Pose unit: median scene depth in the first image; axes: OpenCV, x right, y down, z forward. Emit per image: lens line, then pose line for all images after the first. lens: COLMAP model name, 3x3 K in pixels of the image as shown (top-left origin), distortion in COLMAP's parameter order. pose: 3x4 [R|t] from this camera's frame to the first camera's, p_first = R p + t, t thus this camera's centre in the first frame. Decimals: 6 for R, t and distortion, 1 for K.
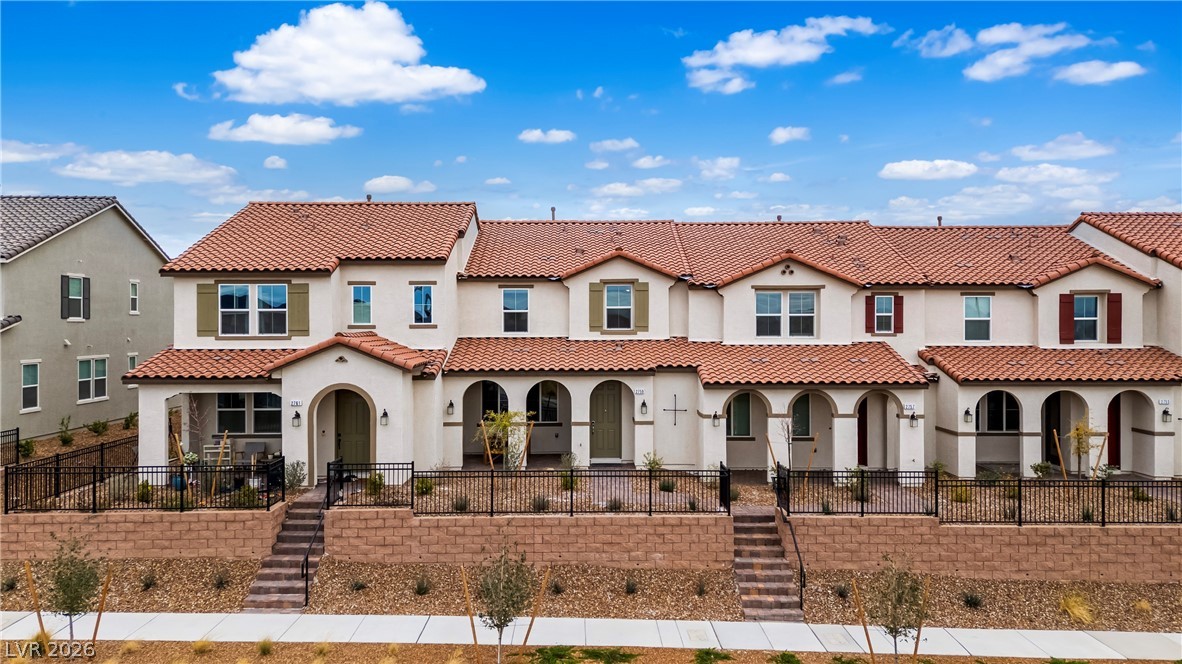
lens RADIAL K [[899.7, 0, 591.0], [0, 899.7, 332.0], [0, 0, 1]] dist [0.064881, -0.066367]
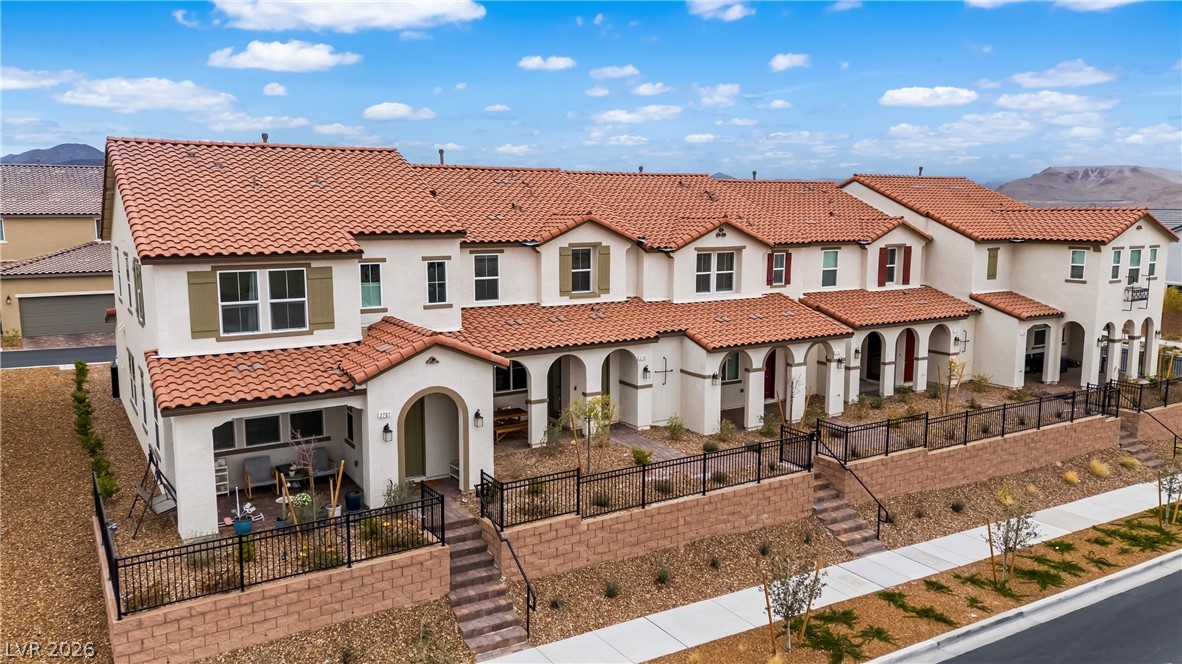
lens RADIAL K [[899.7, 0, 591.0], [0, 899.7, 332.0], [0, 0, 1]] dist [0.064881, -0.066367]
pose [[0.844463, -0.073037, 0.530610, -0.546987], [-0.000308, 0.990593, 0.136842, -0.106256], [-0.535613, -0.115722, 0.836497, 0.157450]]
